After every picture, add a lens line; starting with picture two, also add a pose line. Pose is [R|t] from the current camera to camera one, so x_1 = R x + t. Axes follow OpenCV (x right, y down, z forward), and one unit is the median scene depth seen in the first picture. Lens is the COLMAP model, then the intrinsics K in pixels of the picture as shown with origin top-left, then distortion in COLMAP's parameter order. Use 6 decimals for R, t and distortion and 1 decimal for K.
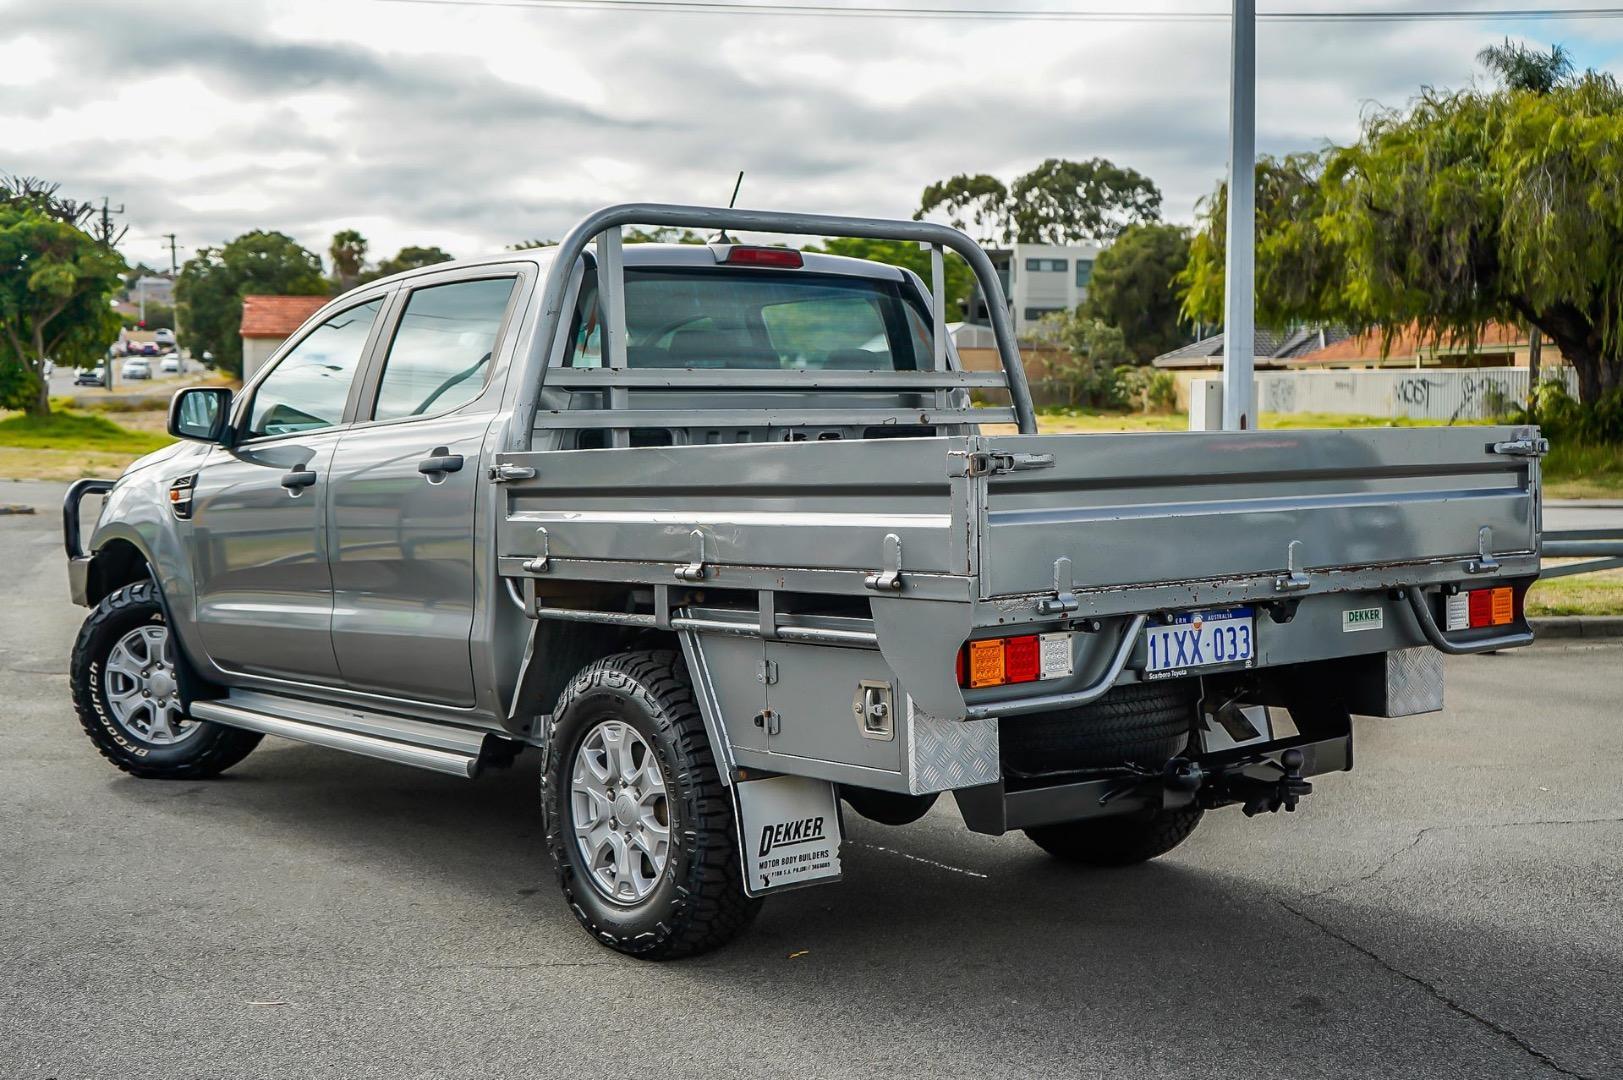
lens RADIAL K [[2145.8, 0, 813.6], [0, 2145.8, 545.9], [0, 0, 1]] dist [-0.004267, 0.000000]
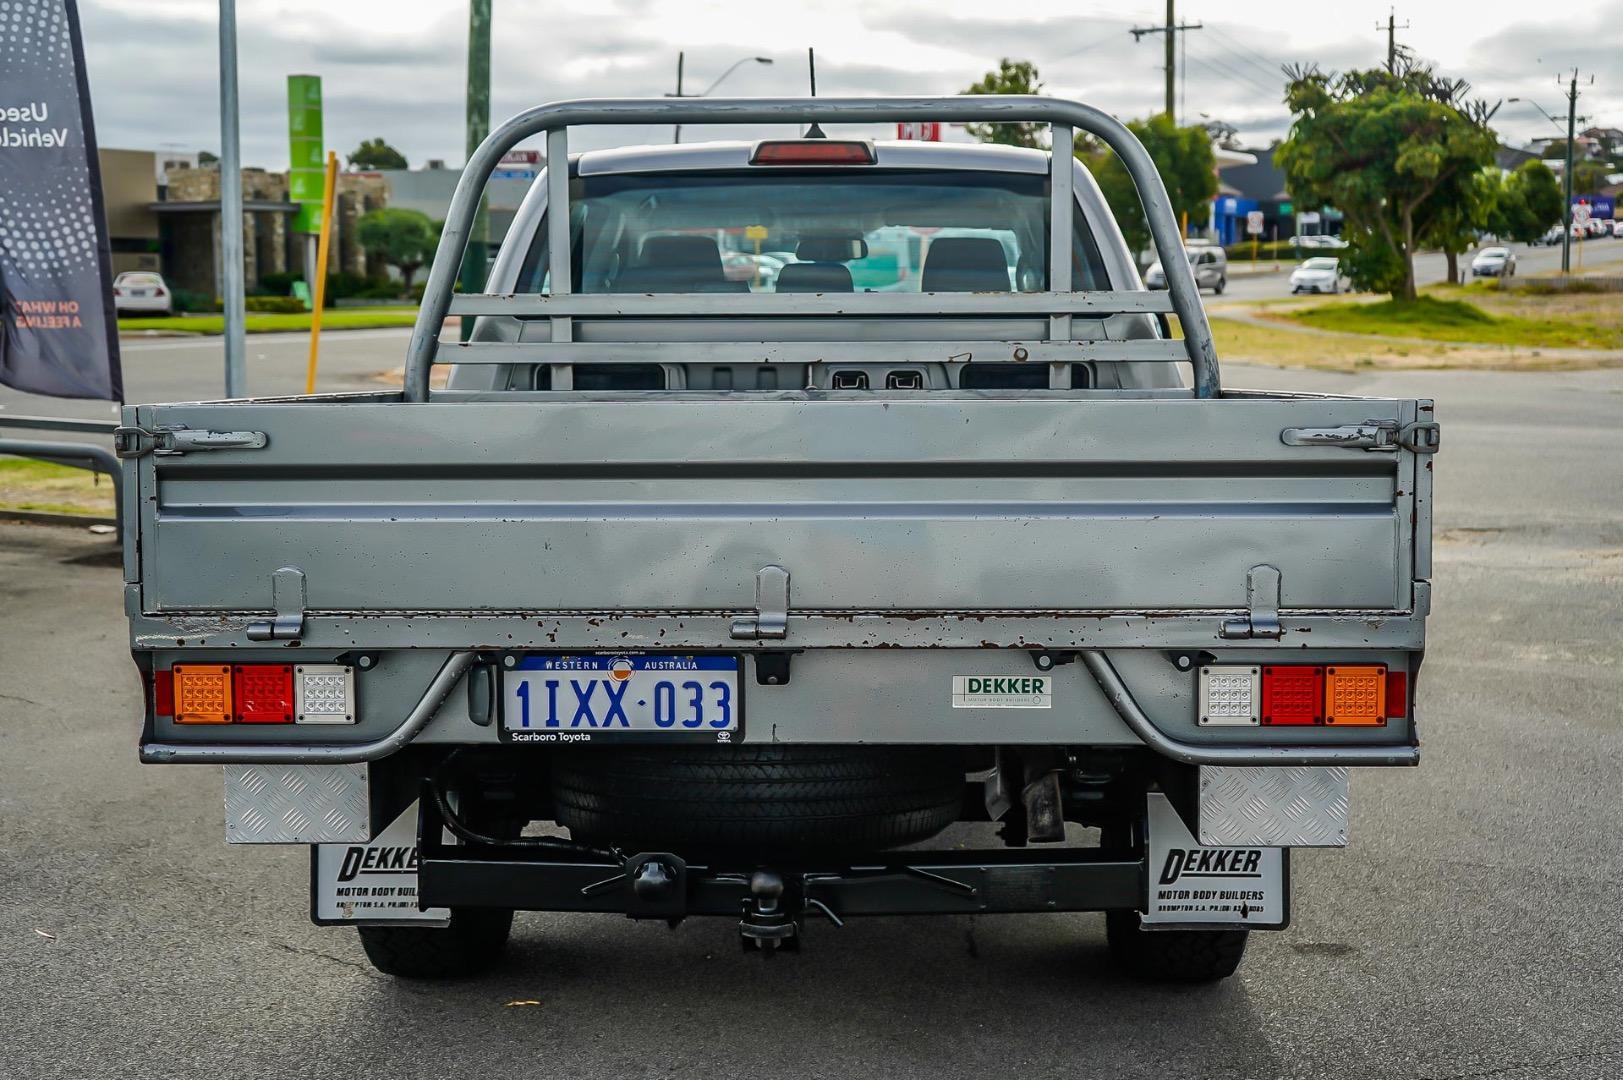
lens RADIAL K [[2145.8, 0, 811.5], [0, 2145.8, 530.8], [0, 0, 1]] dist [-0.004267, 0.000000]
pose [[0.744078, 0.074835, -0.663889, 0.504869], [-0.040994, 0.996948, 0.066433, -0.043828], [0.666834, -0.022215, 0.744875, 0.372057]]
